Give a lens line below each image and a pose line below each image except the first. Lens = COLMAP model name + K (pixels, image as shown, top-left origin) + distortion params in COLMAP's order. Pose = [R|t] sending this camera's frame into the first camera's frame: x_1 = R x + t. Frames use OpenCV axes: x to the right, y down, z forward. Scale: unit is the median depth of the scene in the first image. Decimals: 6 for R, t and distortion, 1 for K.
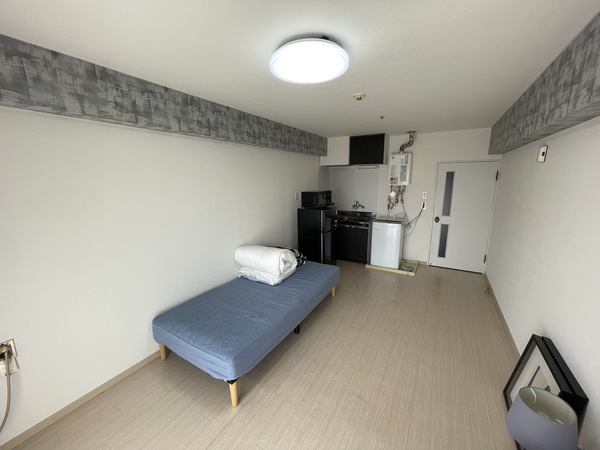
lens RADIAL K [[241.1, 0, 301.1], [0, 241.1, 226.5], [0, 0, 1]] dist [0.002436, -0.000092]
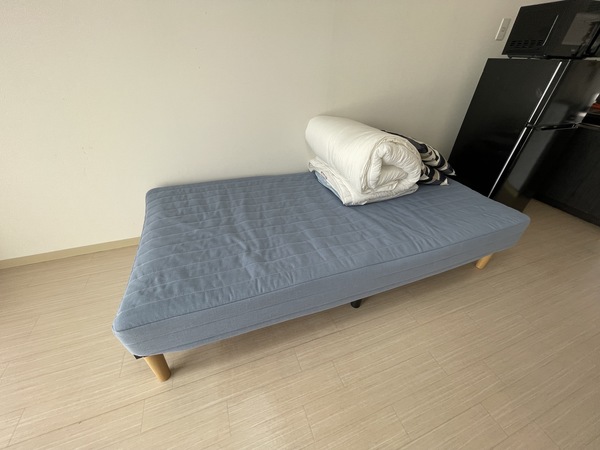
lens RADIAL K [[241.1, 0, 301.1], [0, 241.1, 226.5], [0, 0, 1]] dist [0.002436, -0.000092]
pose [[0.776960, 0.391467, -0.493039, 0.075045], [-0.164946, 0.882384, 0.440671, 0.075027], [0.607558, -0.261059, 0.750148, 0.533036]]
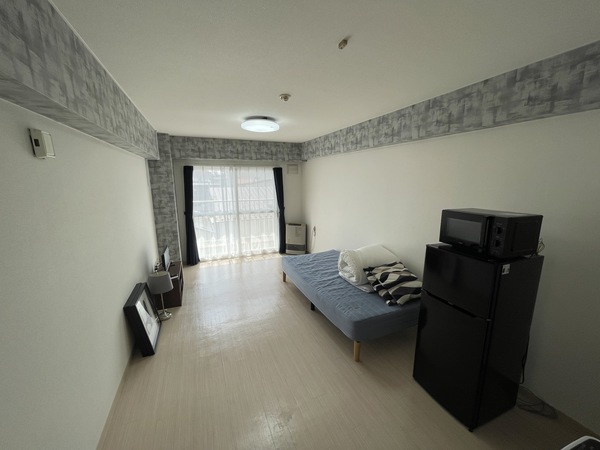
lens RADIAL K [[241.1, 0, 301.1], [0, 241.1, 226.5], [0, 0, 1]] dist [0.002436, -0.000092]
pose [[-0.596507, 0.160759, -0.786343, 0.820814], [-0.157101, 0.937397, 0.310814, -0.281215], [0.787082, 0.308938, -0.533909, 1.357047]]
